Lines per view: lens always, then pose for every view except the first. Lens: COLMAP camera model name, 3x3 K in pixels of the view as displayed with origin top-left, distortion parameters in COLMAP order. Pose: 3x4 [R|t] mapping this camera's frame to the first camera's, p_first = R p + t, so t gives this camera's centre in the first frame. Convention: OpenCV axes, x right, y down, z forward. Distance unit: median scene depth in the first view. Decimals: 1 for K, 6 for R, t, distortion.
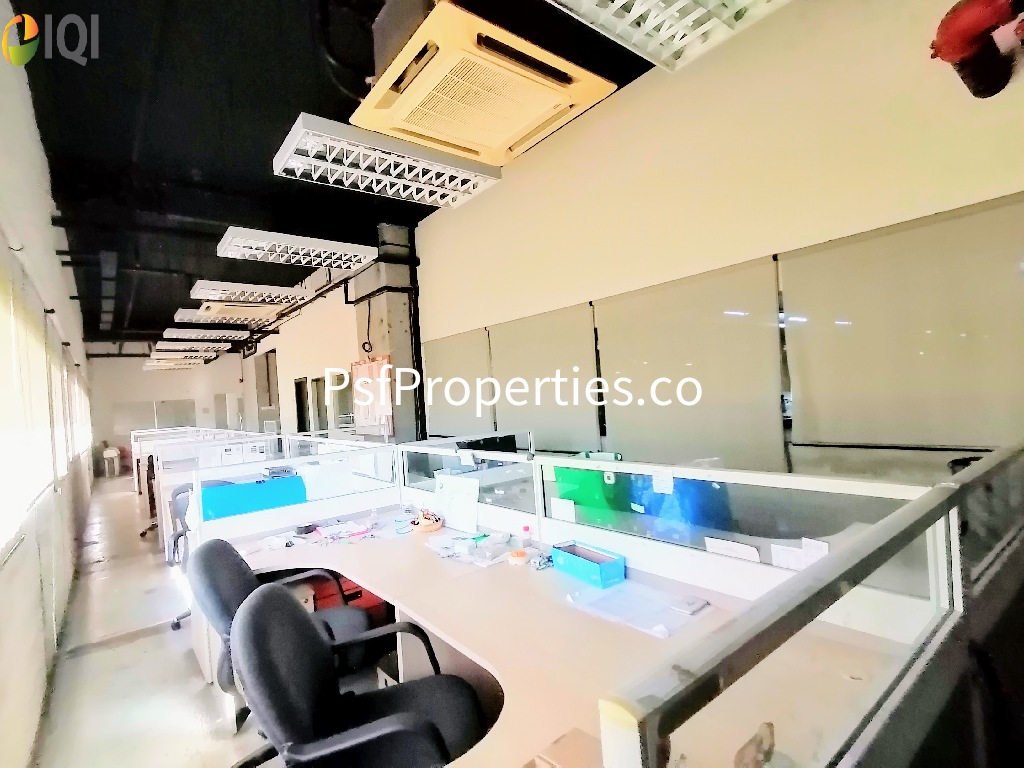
lens RADIAL K [[513.2, 0, 514.9], [0, 513.2, 398.7], [0, 0, 1]] dist [0.044114, -0.033741]
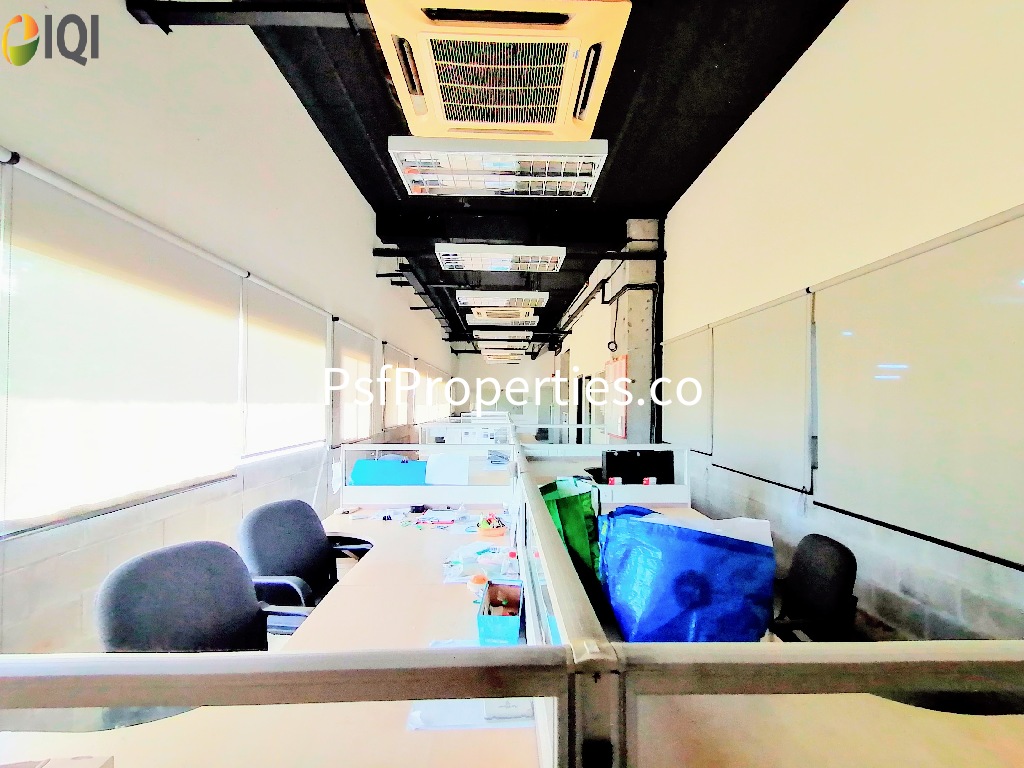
lens RADIAL K [[513.2, 0, 514.9], [0, 513.2, 398.7], [0, 0, 1]] dist [0.044114, -0.033741]
pose [[0.798518, 0.069272, -0.597971, 0.171455], [-0.067825, 0.997385, 0.024970, -0.011611], [0.598137, 0.020618, 0.801128, 0.093827]]
